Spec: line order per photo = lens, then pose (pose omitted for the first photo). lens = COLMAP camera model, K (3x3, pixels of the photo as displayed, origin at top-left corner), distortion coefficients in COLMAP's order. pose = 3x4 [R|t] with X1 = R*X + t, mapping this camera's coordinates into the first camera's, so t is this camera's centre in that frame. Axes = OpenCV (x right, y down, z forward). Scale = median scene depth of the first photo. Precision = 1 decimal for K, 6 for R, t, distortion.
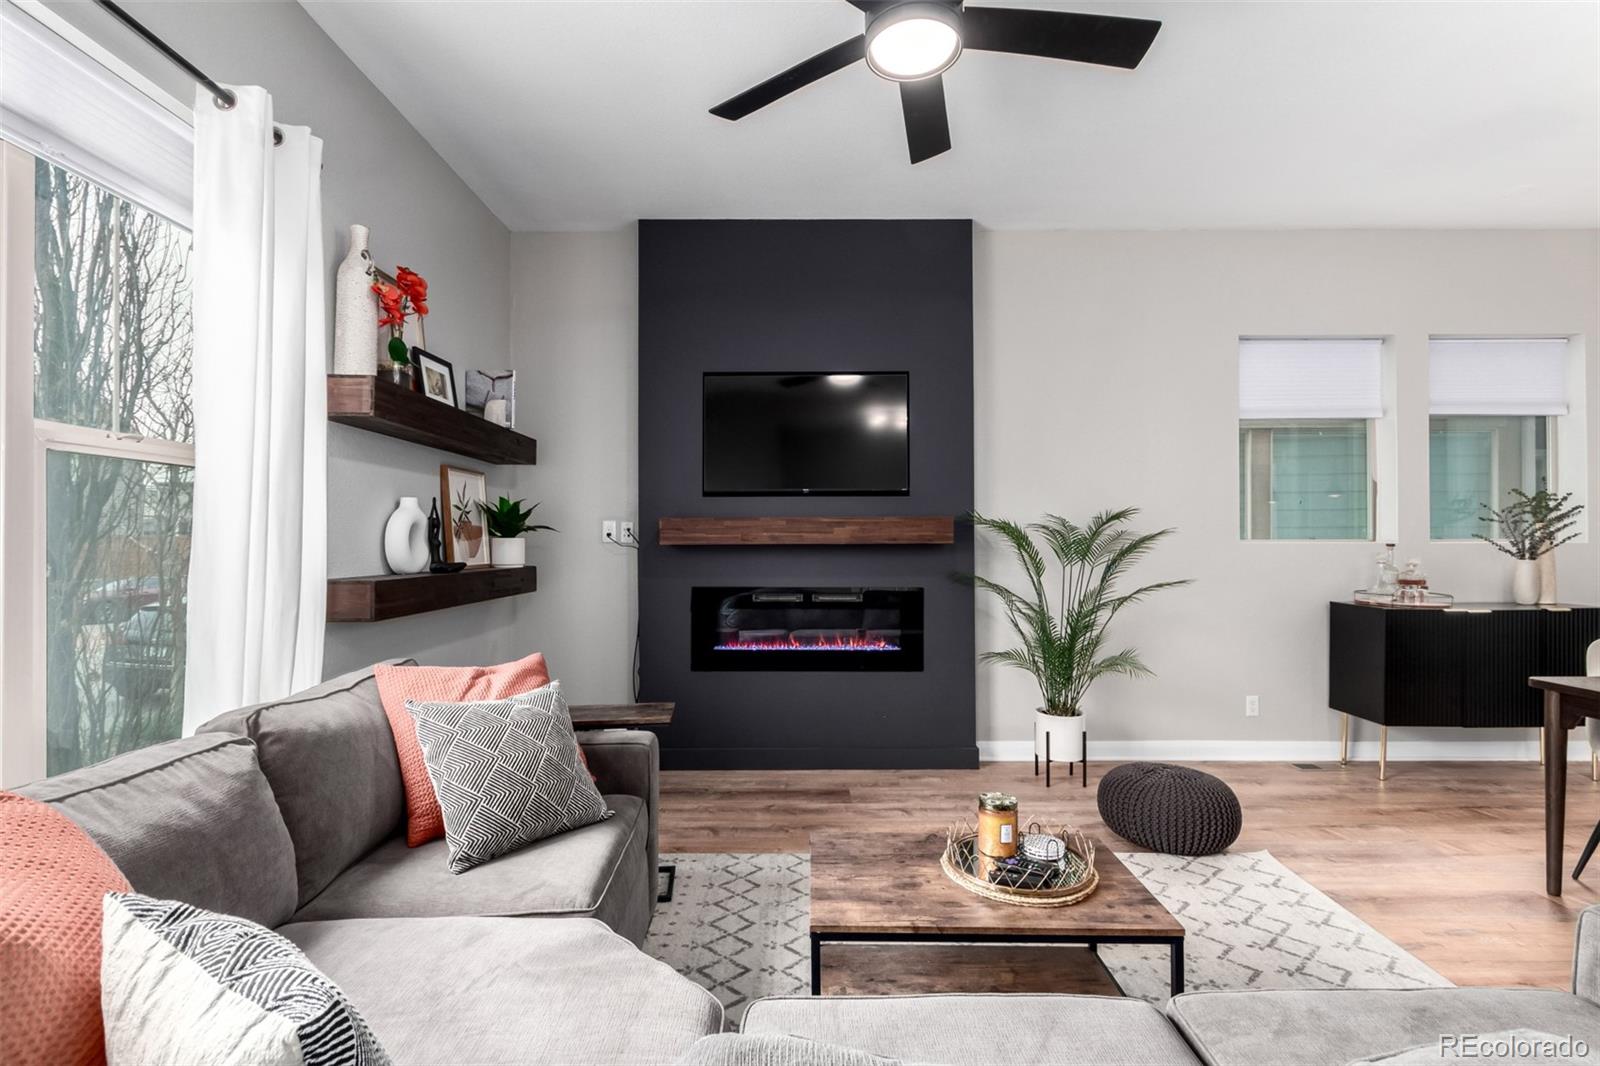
lens RADIAL K [[734.4, 0, 803.6], [0, 734.4, 541.4], [0, 0, 1]] dist [0.007361, -0.003681]
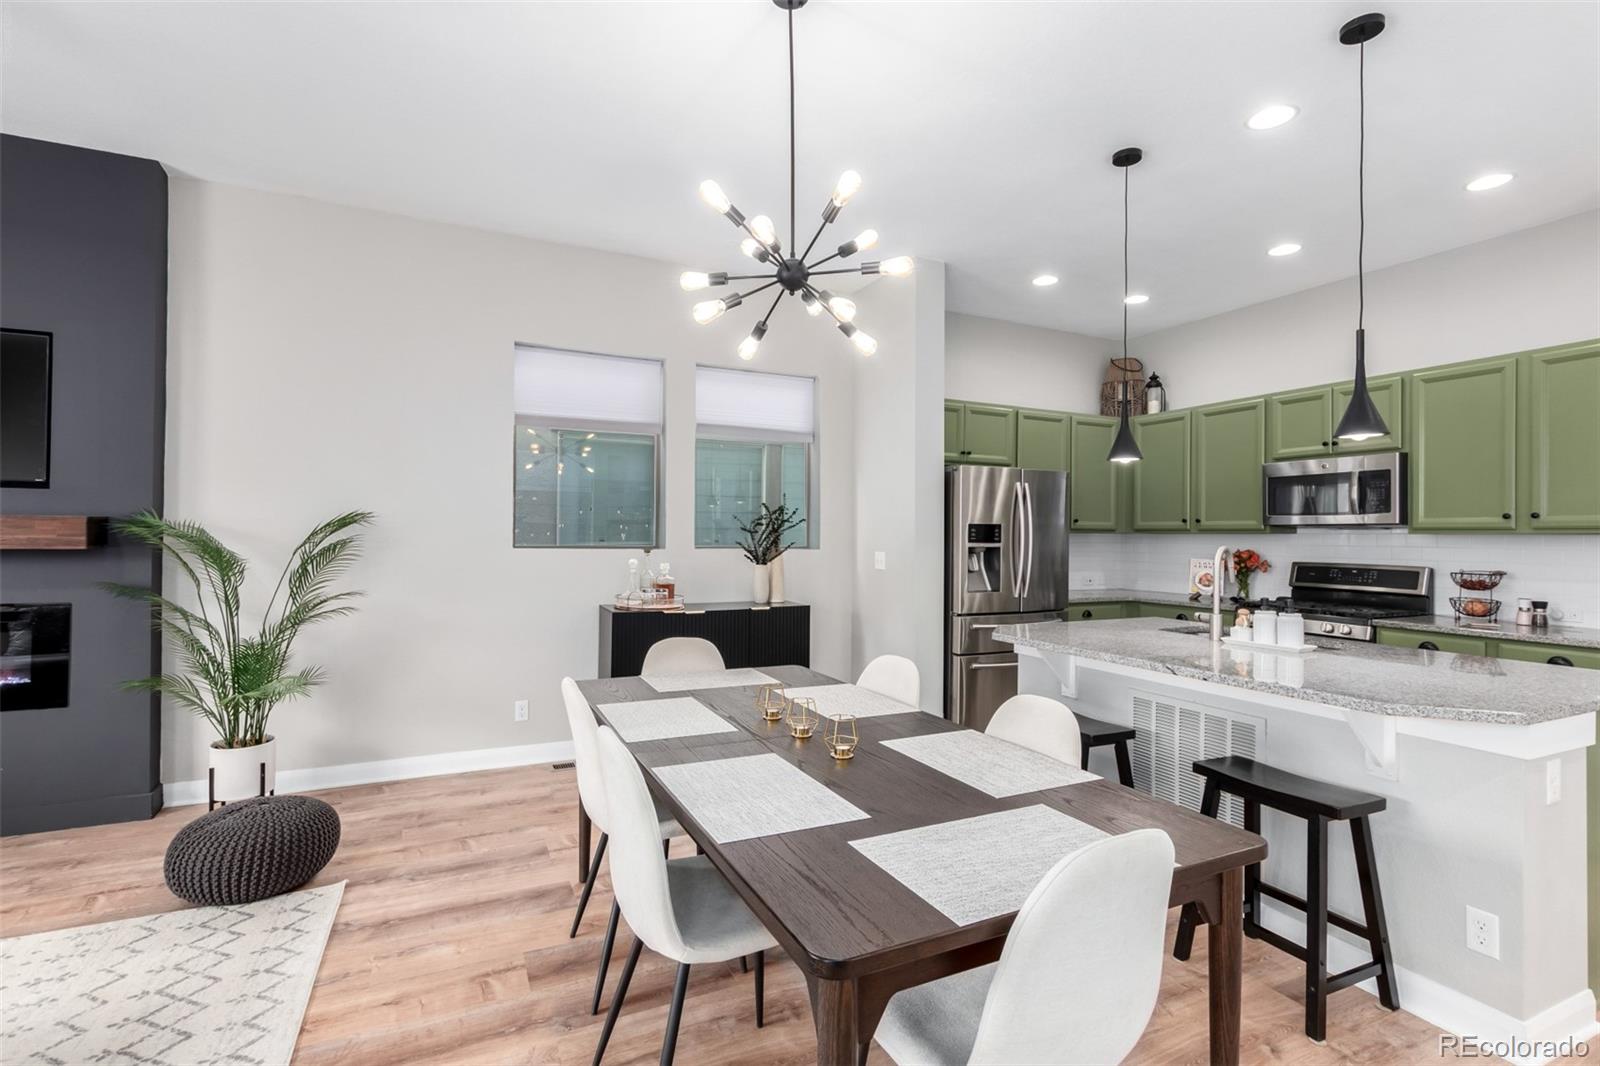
lens RADIAL K [[734.4, 0, 796.3], [0, 734.4, 531.3], [0, 0, 1]] dist [0.007361, -0.003681]
pose [[0.903377, 0.014663, 0.428597, 0.570115], [-0.012935, 0.999892, -0.006944, -0.021880], [-0.428653, 0.000730, 0.903469, -0.076411]]
